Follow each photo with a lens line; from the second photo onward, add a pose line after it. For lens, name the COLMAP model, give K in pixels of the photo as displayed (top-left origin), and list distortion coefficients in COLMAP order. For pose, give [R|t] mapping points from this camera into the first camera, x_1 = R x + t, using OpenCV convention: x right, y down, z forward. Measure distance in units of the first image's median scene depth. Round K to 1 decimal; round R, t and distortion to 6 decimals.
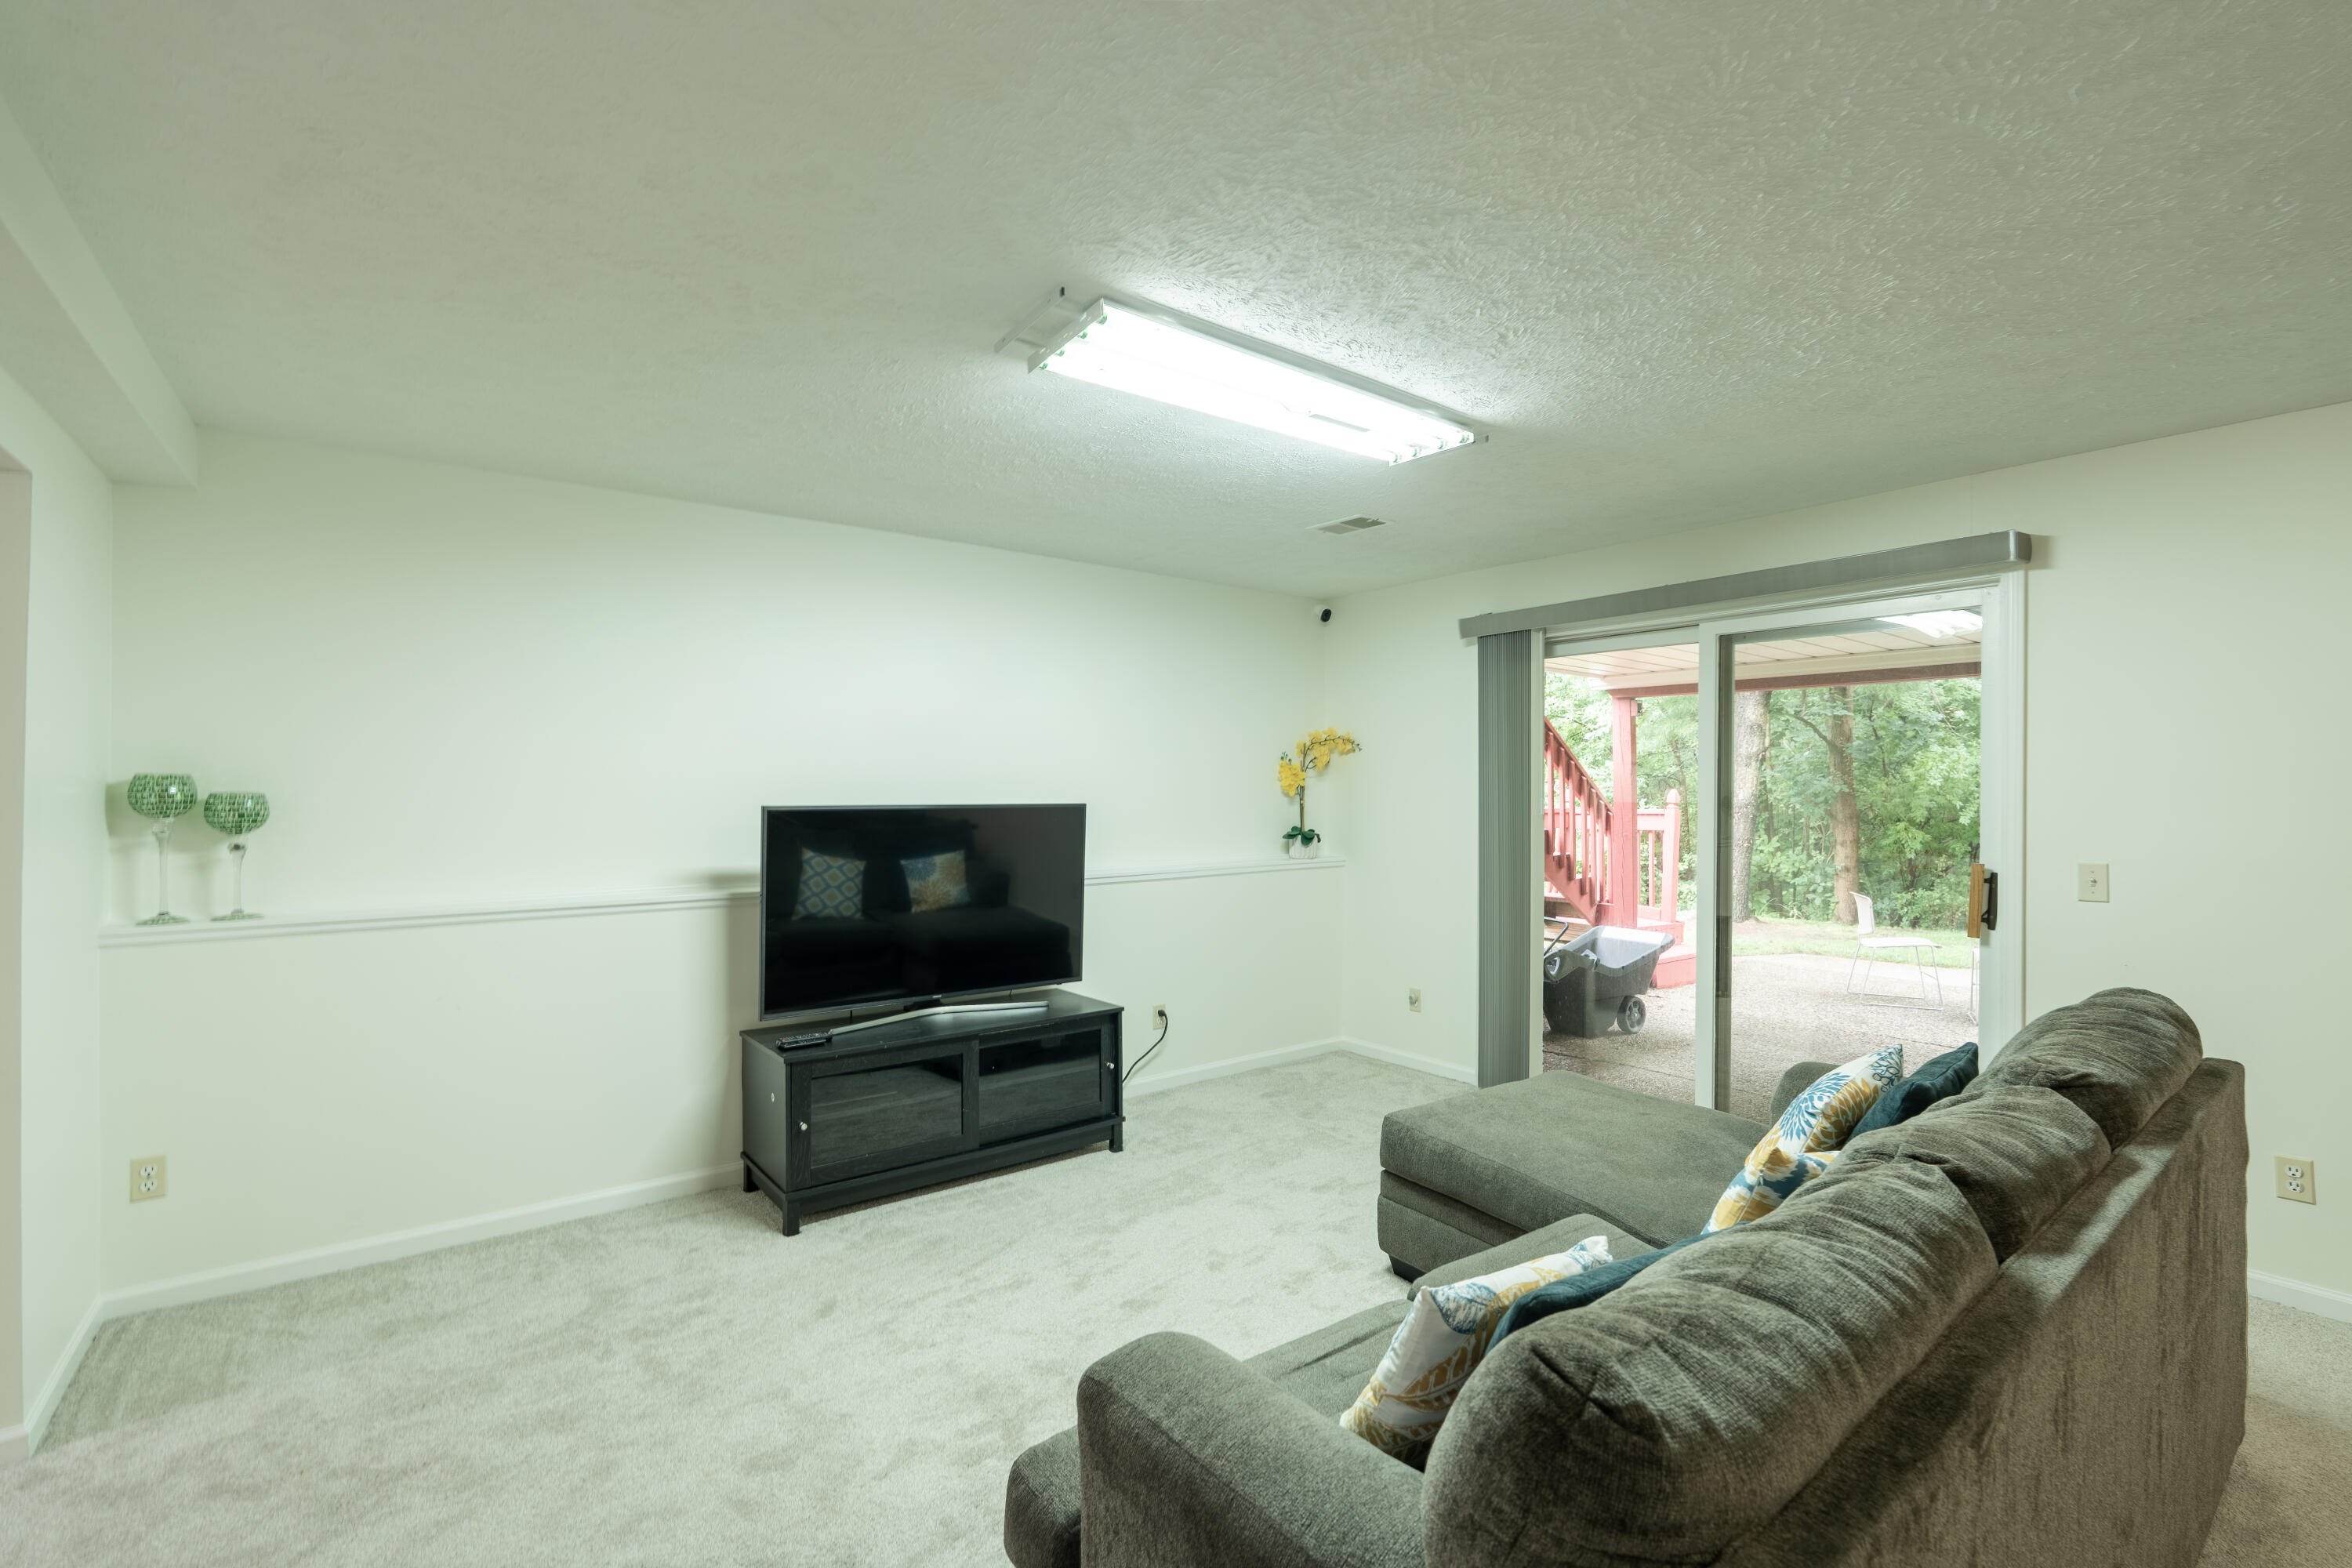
lens RADIAL K [[1023.3, 0, 1173.0], [0, 1023.3, 785.0], [0, 0, 1]] dist [-0.005228, 0.001181]
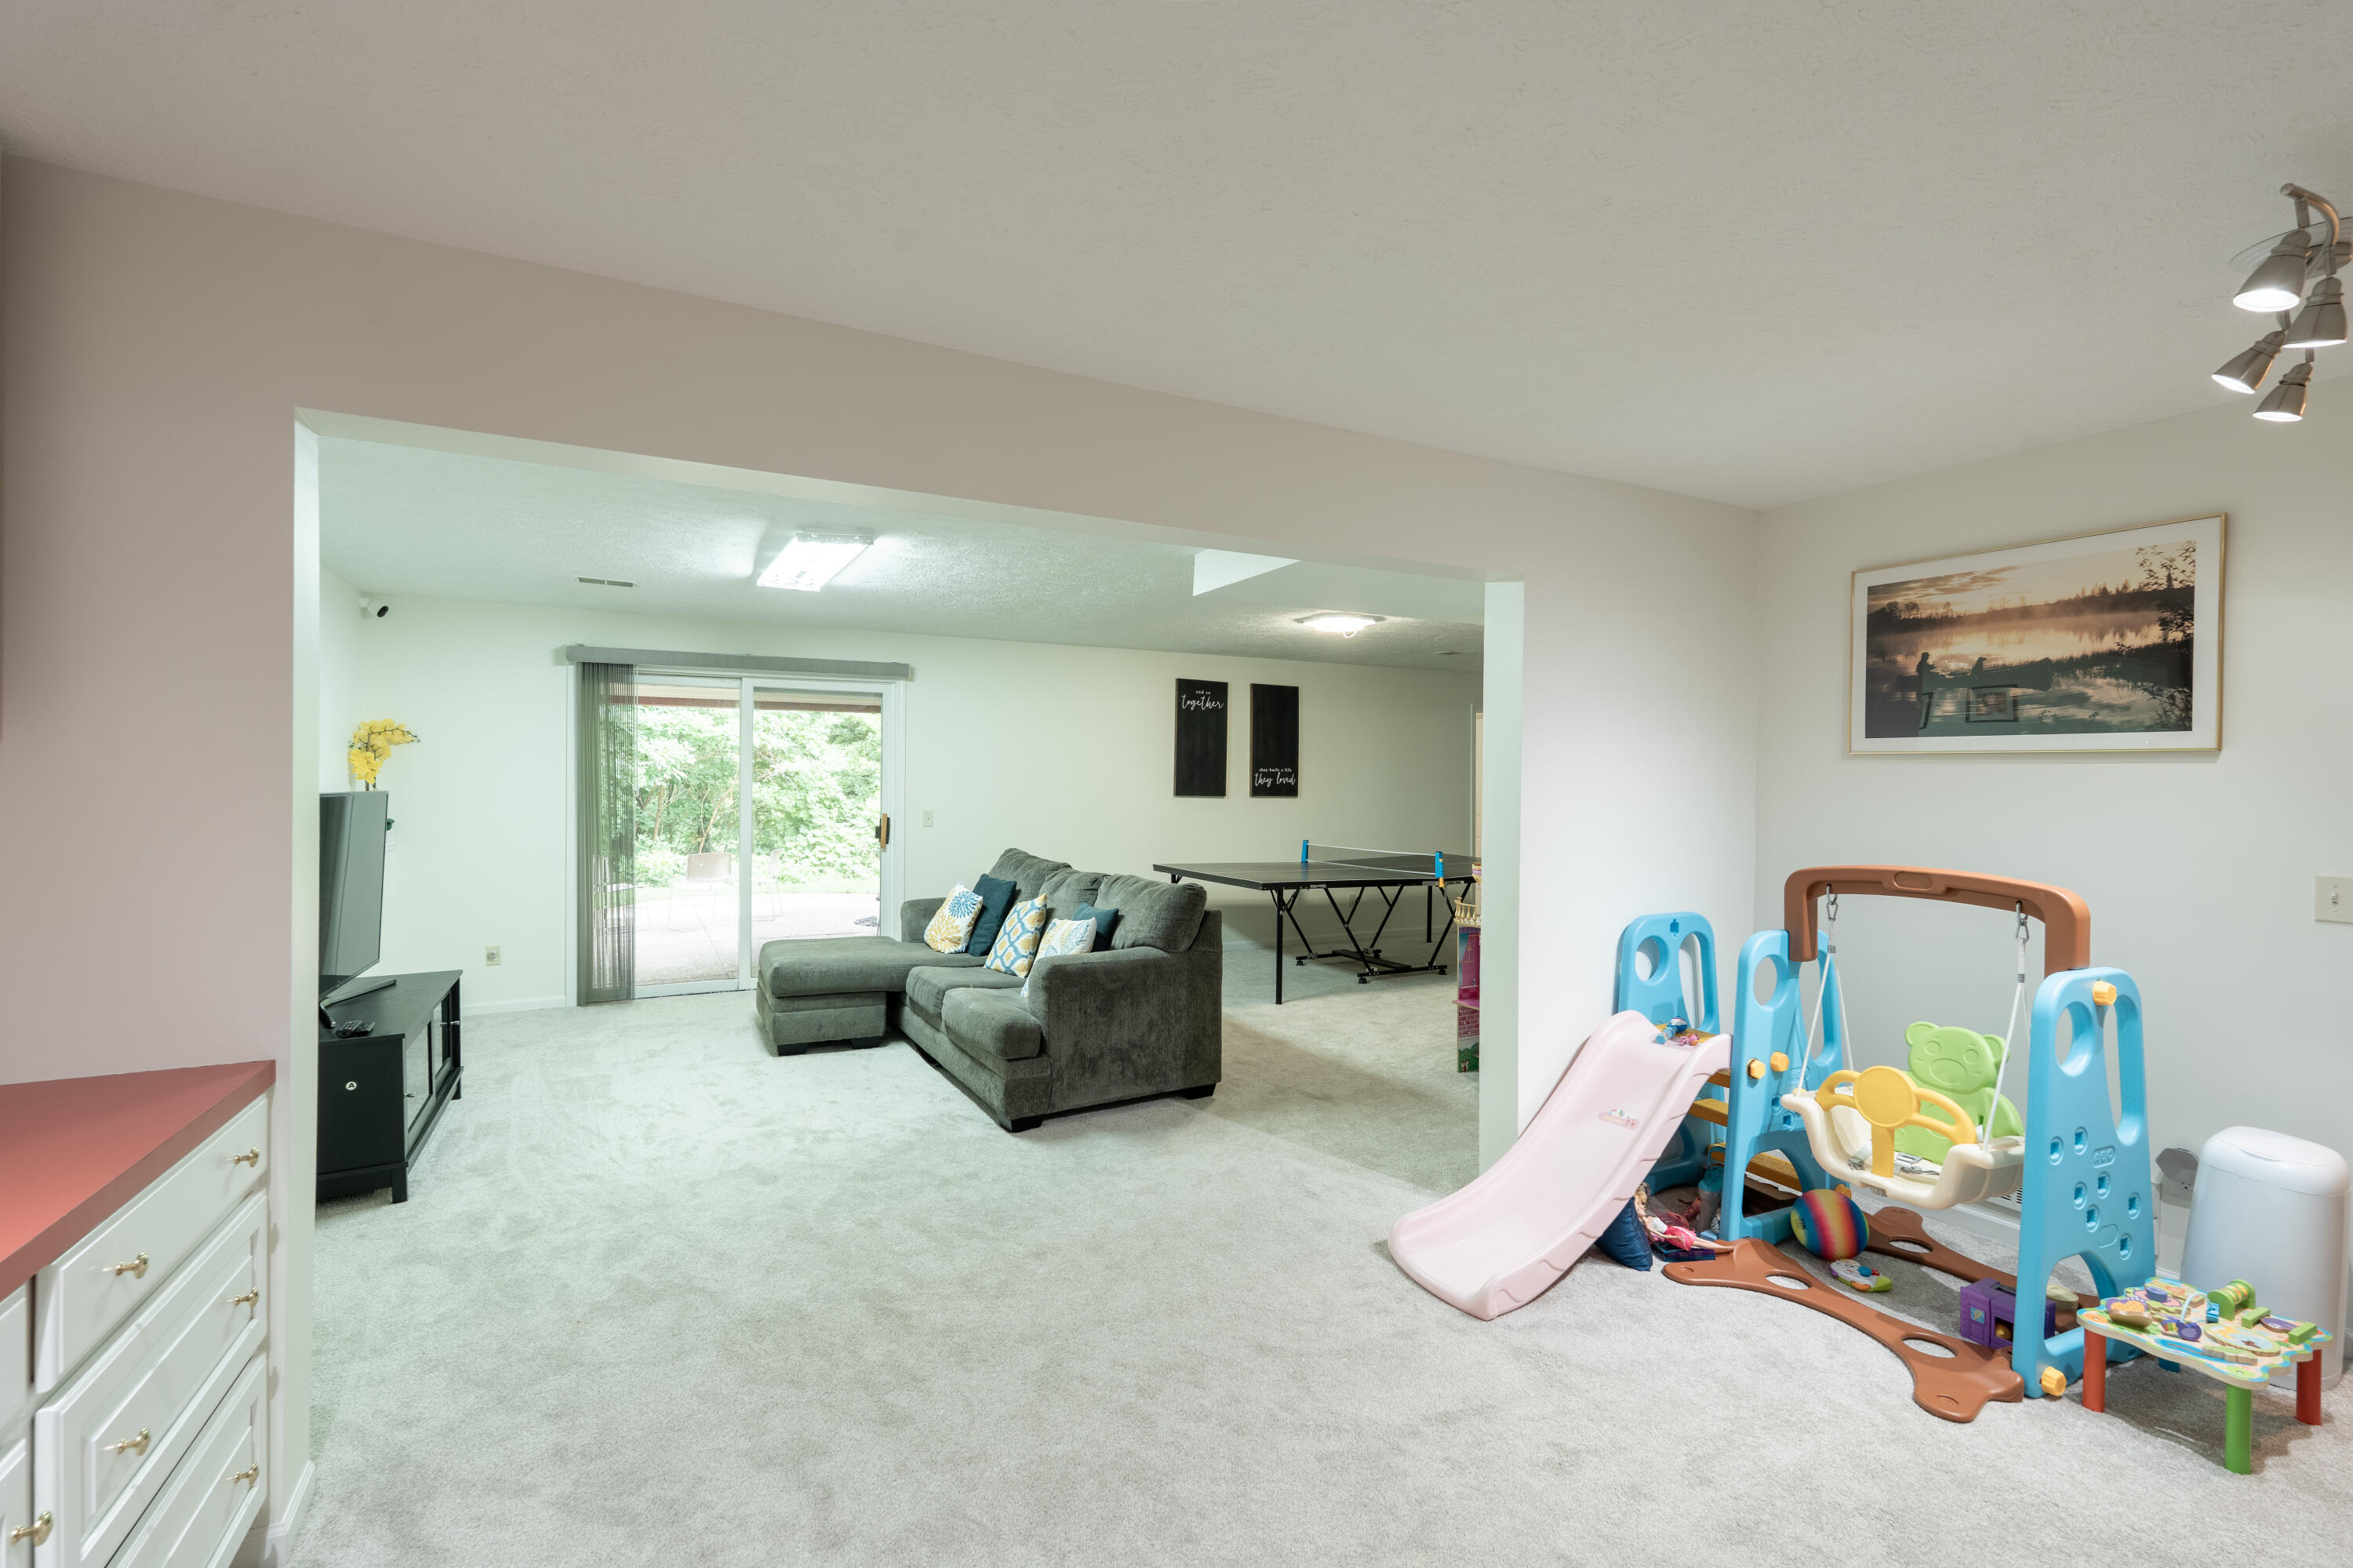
lens RADIAL K [[1023.8, 0, 1162.7], [0, 1023.8, 790.4], [0, 0, 1]] dist [-0.005228, 0.001181]
pose [[0.177421, -0.009796, 0.984086, -1.391023], [-0.006762, 0.999915, 0.011173, 0.000932], [-0.984112, -0.008637, 0.177339, 0.051927]]
